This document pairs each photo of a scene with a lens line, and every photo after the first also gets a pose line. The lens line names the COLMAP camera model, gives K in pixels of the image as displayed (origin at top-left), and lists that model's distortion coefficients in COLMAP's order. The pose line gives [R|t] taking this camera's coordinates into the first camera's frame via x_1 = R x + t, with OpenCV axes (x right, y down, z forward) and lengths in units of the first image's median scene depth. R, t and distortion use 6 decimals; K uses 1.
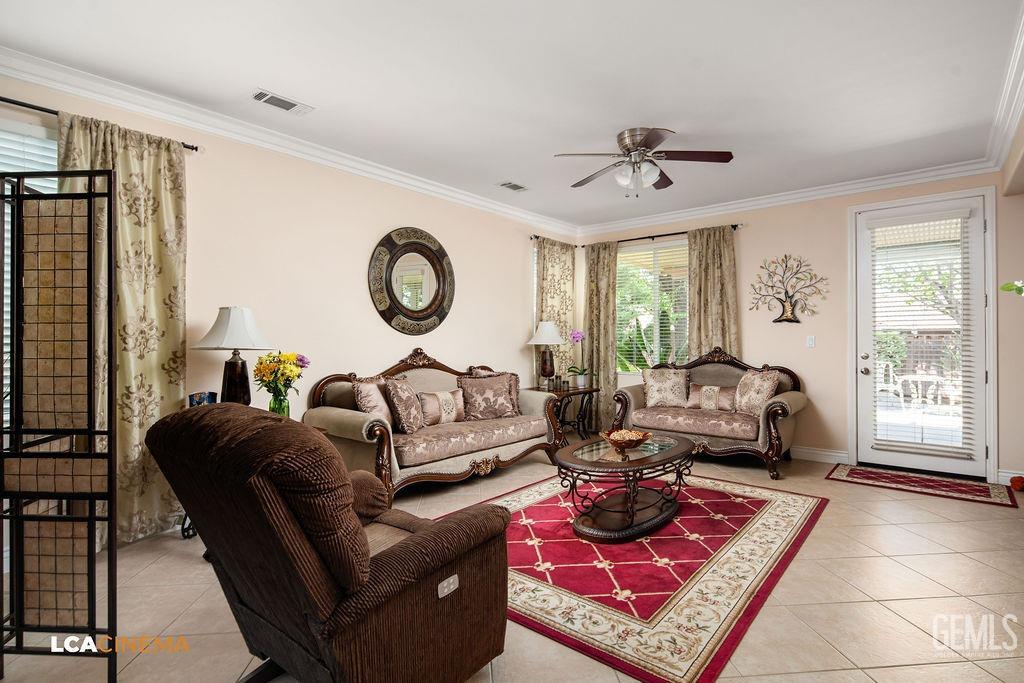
lens RADIAL K [[503.2, 0, 515.2], [0, 503.2, 340.8], [0, 0, 1]] dist [0.001954, -0.001667]
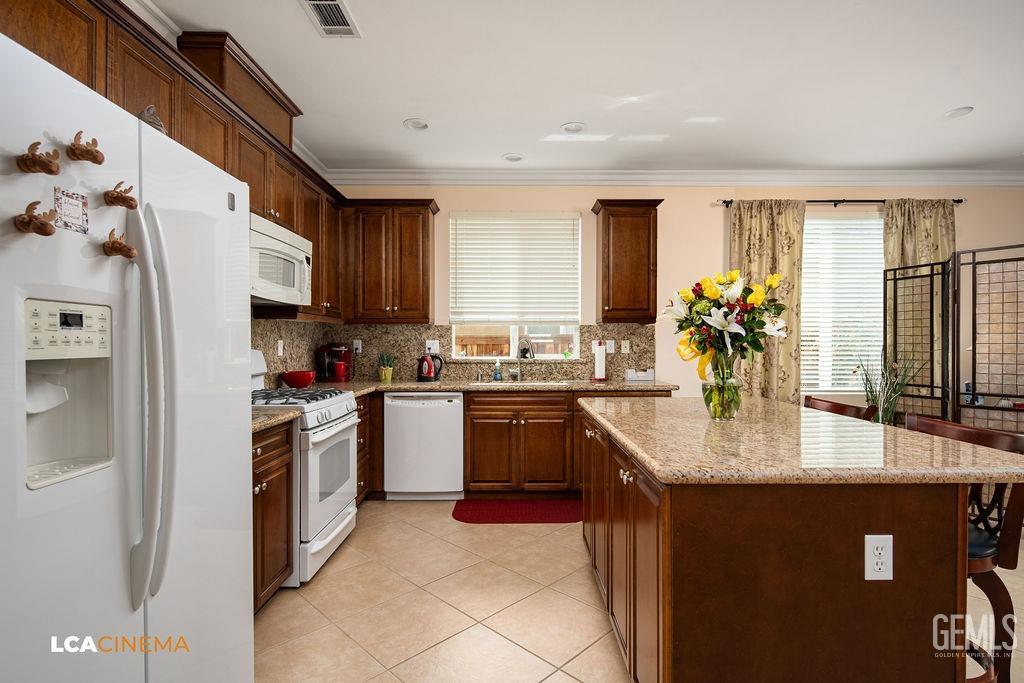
lens RADIAL K [[503.2, 0, 515.6], [0, 503.2, 344.9], [0, 0, 1]] dist [0.001954, -0.001667]
pose [[0.645609, 0.002094, -0.763666, -0.249836], [0.001427, 0.999991, 0.003948, -0.003006], [0.763667, -0.003639, 0.645600, -0.514595]]
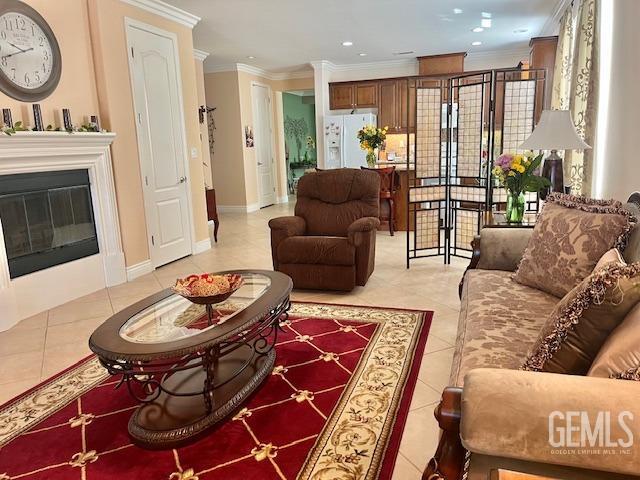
lens RADIAL K [[514.4, 0, 314.7], [0, 514.4, 254.0], [0, 0, 1]] dist [0.050912, -0.075557]
pose [[-0.921550, 0.114467, -0.371003, 0.307591], [0.038115, 0.977608, 0.206952, -0.006244], [0.386385, 0.176575, -0.905278, 1.240262]]
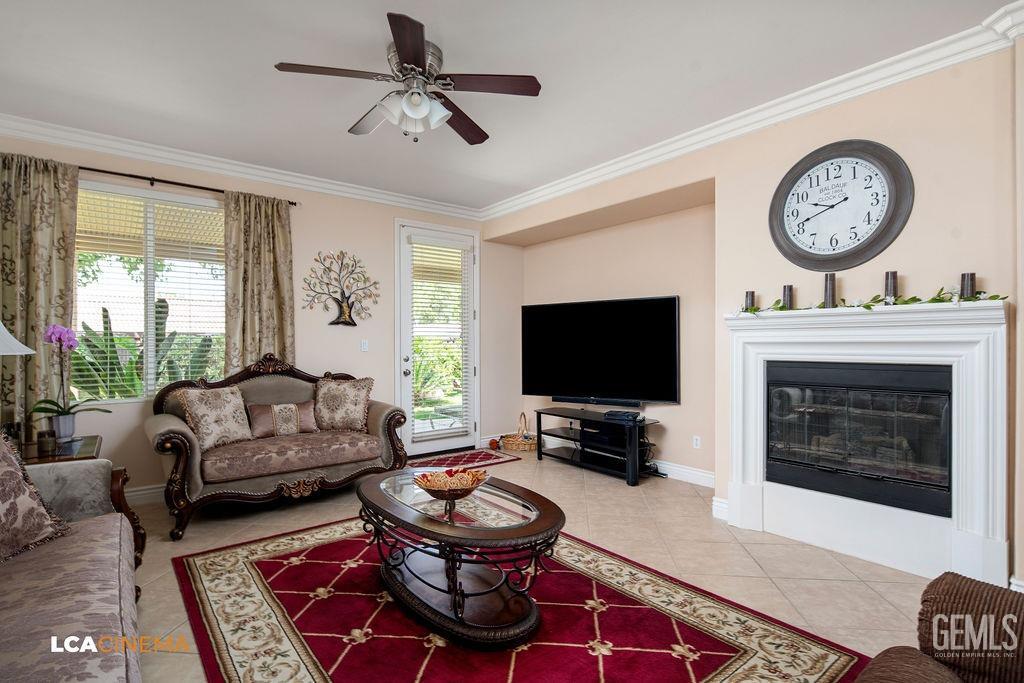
lens RADIAL K [[503.2, 0, 514.7], [0, 503.2, 344.4], [0, 0, 1]] dist [0.001954, -0.001667]
pose [[0.194411, -0.002229, 0.980918, -0.299772], [0.003758, 0.999992, 0.001528, -0.001512], [-0.980913, 0.003390, 0.194418, 0.512582]]
